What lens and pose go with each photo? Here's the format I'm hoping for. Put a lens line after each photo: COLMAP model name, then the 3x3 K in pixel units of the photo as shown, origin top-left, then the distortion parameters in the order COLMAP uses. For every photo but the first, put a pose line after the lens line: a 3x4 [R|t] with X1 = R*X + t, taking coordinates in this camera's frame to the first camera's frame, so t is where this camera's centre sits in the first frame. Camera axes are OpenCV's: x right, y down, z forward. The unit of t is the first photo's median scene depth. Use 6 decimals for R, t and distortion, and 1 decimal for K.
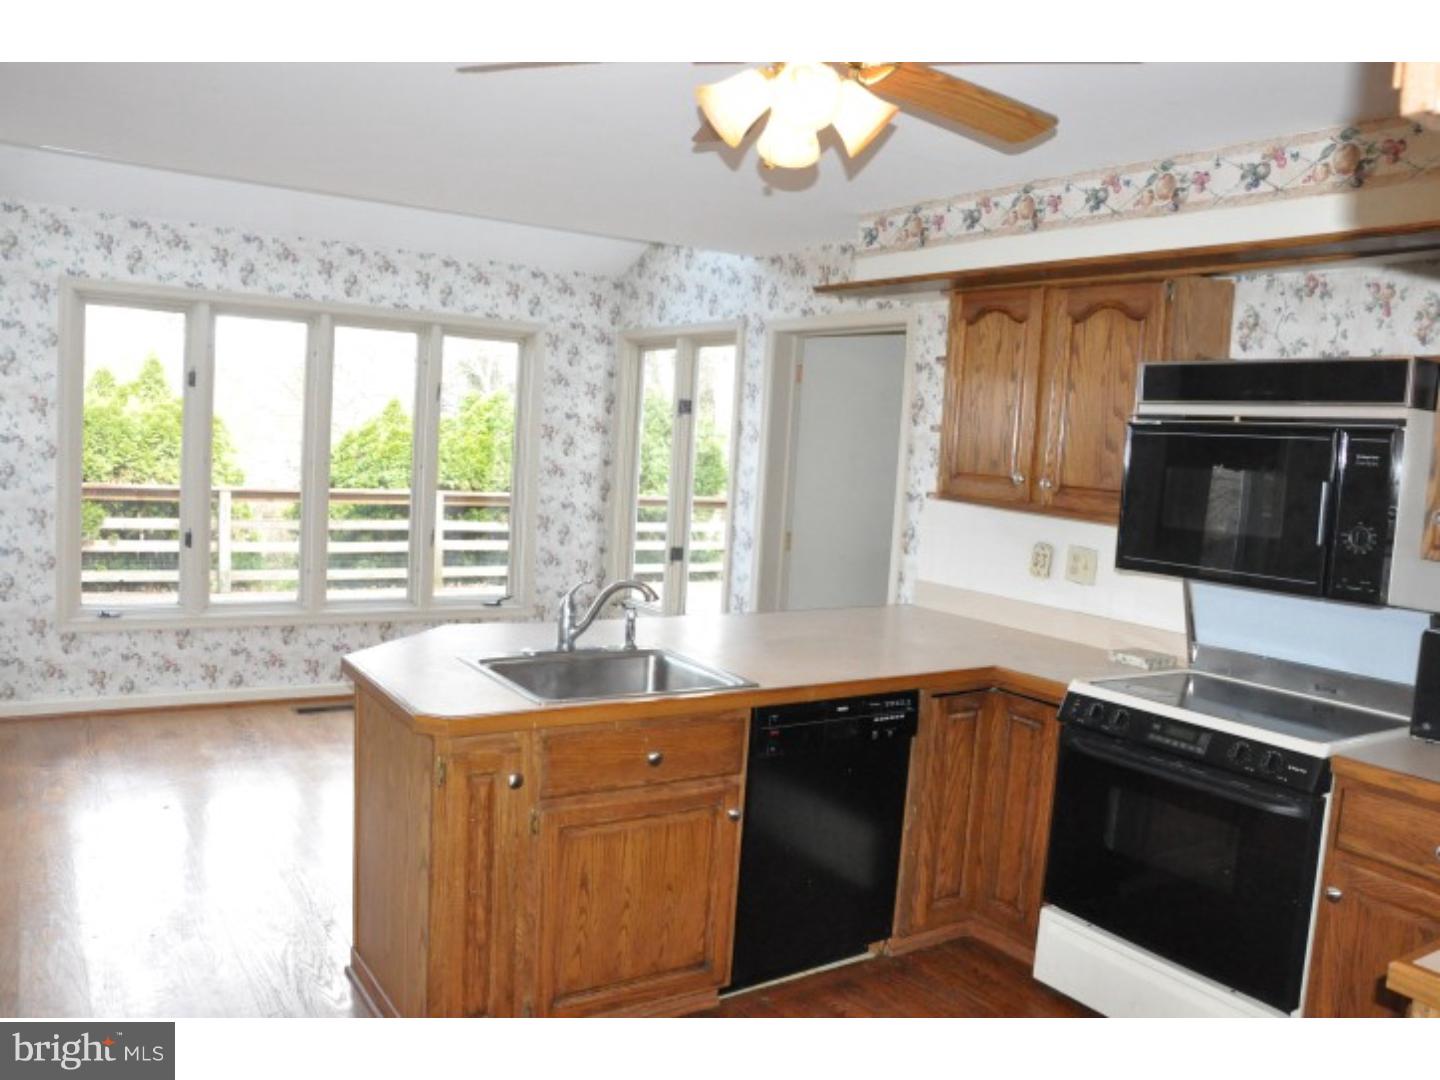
lens RADIAL K [[1133.2, 0, 720.0], [0, 1133.2, 540.0], [0, 0, 1]] dist [-0.167123, 0.141931]
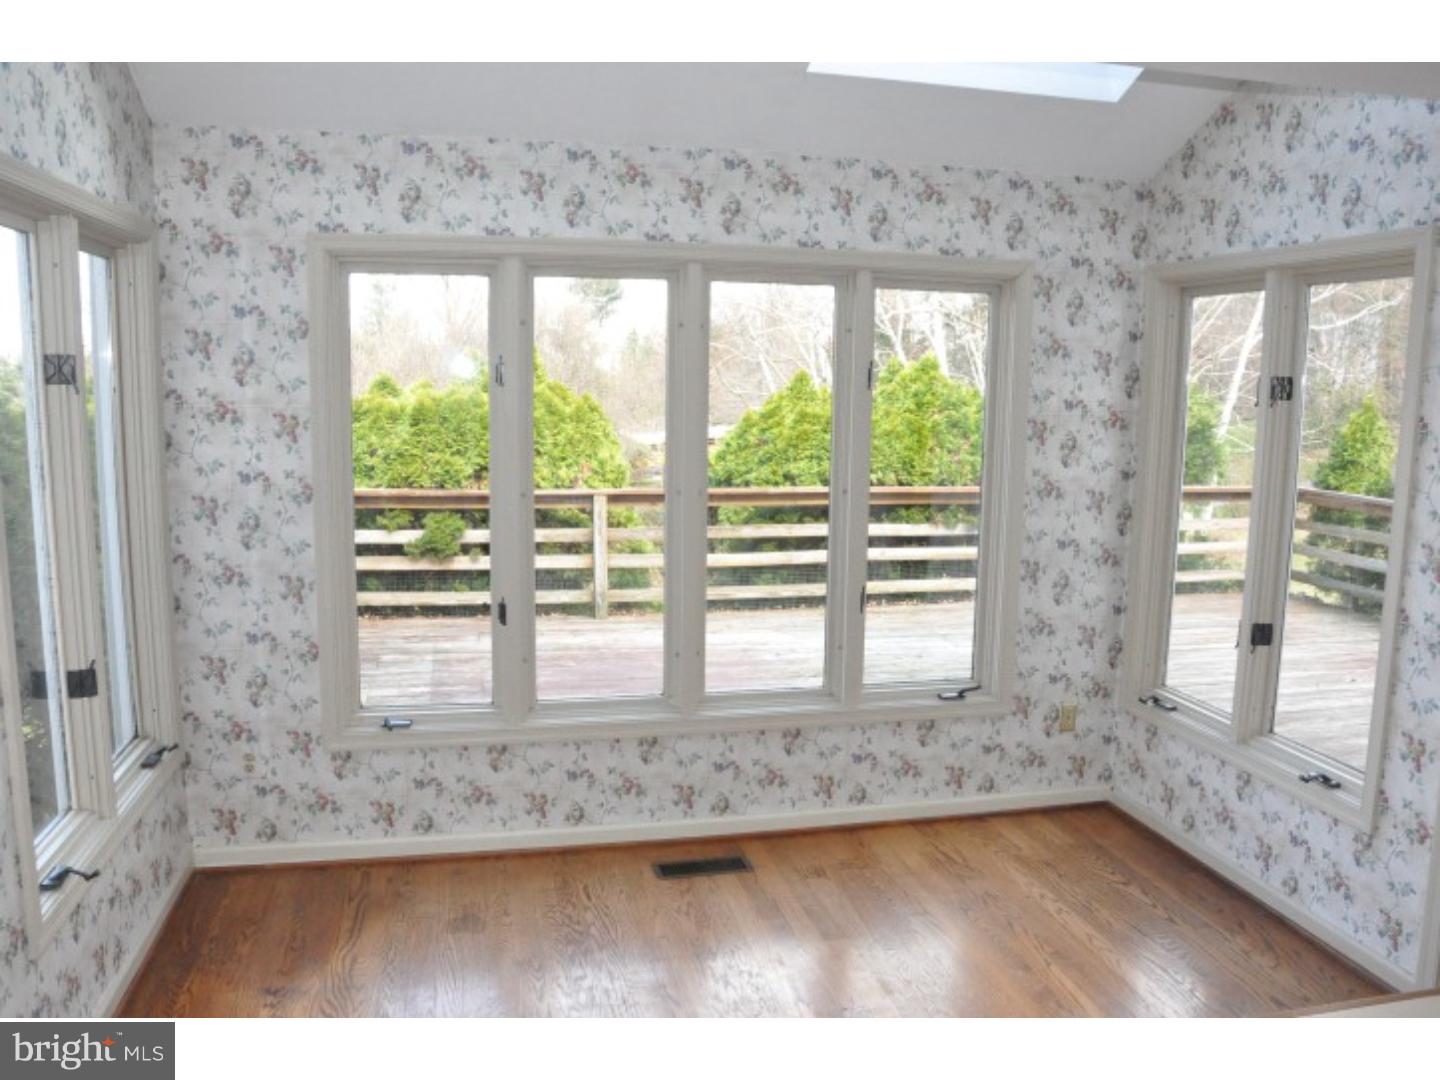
lens RADIAL K [[1133.2, 0, 720.0], [0, 1133.2, 540.0], [0, 0, 1]] dist [-0.167123, 0.141931]
pose [[0.937275, 0.004159, -0.348567, -0.099075], [0.009249, 0.999280, 0.036791, -0.058268], [0.348469, -0.037707, 0.936561, 0.336000]]
